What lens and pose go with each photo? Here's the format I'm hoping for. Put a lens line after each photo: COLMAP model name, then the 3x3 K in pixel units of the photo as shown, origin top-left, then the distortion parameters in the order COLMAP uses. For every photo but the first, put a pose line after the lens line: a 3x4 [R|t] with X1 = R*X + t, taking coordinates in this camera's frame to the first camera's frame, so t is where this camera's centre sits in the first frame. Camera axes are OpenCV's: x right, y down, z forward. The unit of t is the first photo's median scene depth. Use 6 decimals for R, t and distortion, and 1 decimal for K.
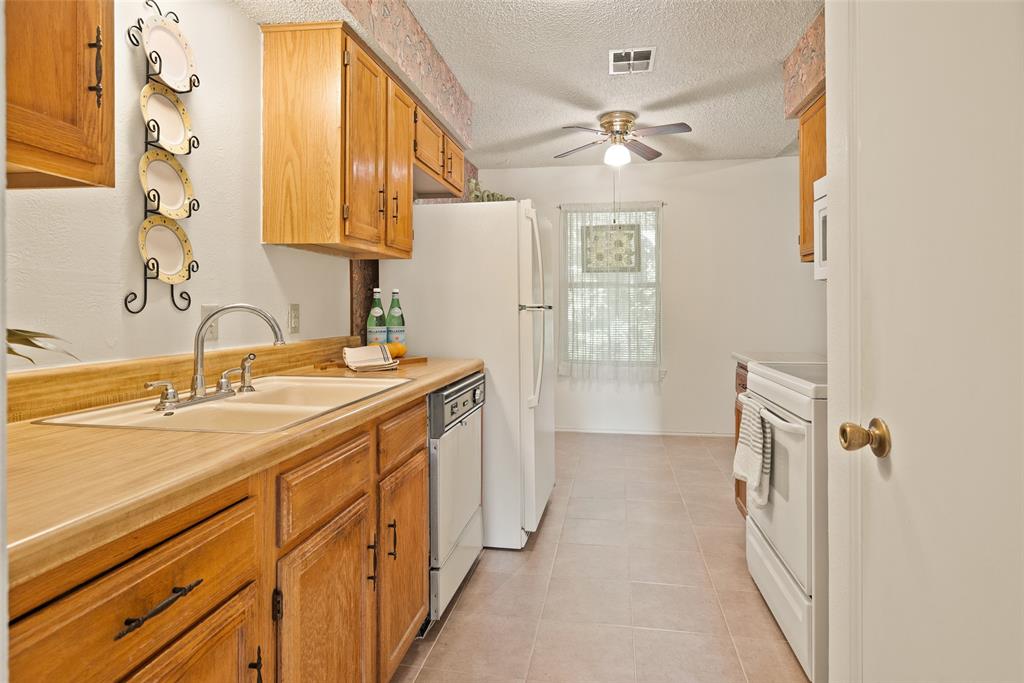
lens RADIAL K [[553.0, 0, 515.1], [0, 553.0, 304.6], [0, 0, 1]] dist [-0.004094, -0.000033]
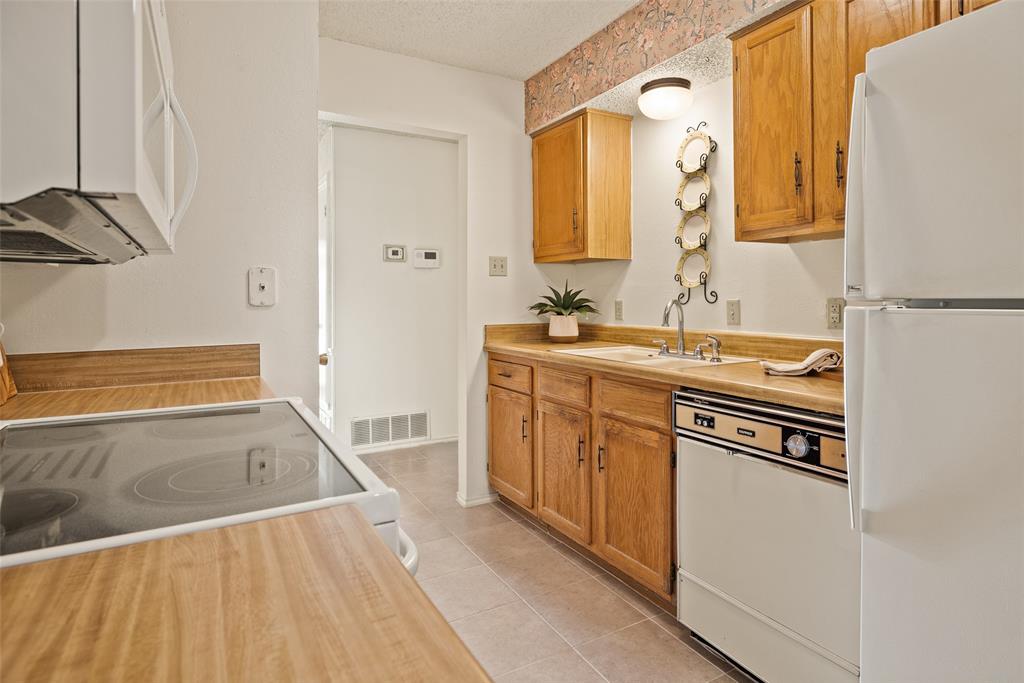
lens RADIAL K [[553.0, 0, 515.1], [0, 553.0, 304.6], [0, 0, 1]] dist [-0.004094, -0.000033]
pose [[-0.774671, 0.007810, -0.632316, 0.595437], [0.006760, 0.999969, 0.004069, 0.003213], [0.632328, -0.001122, -0.774700, 1.342427]]
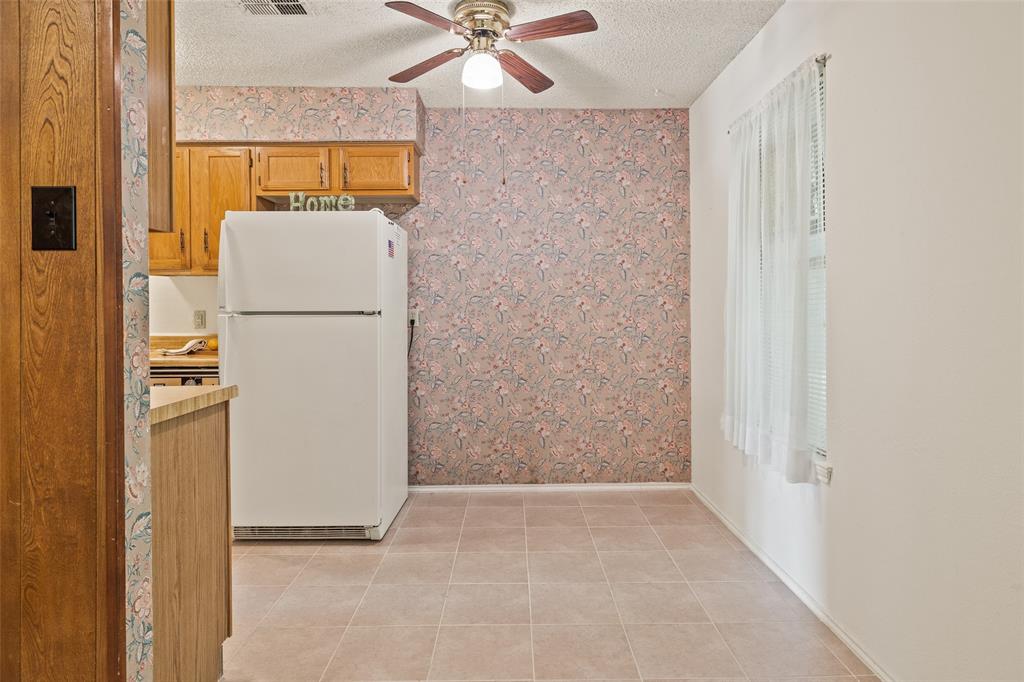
lens RADIAL K [[610.0, 0, 519.8], [0, 610.0, 306.1], [0, 0, 1]] dist [0.001489, 0.000027]
pose [[0.182916, -0.002342, -0.983126, 1.474056], [0.009188, 0.999958, -0.000673, -0.003404], [0.983086, -0.008910, 0.182930, 1.547604]]
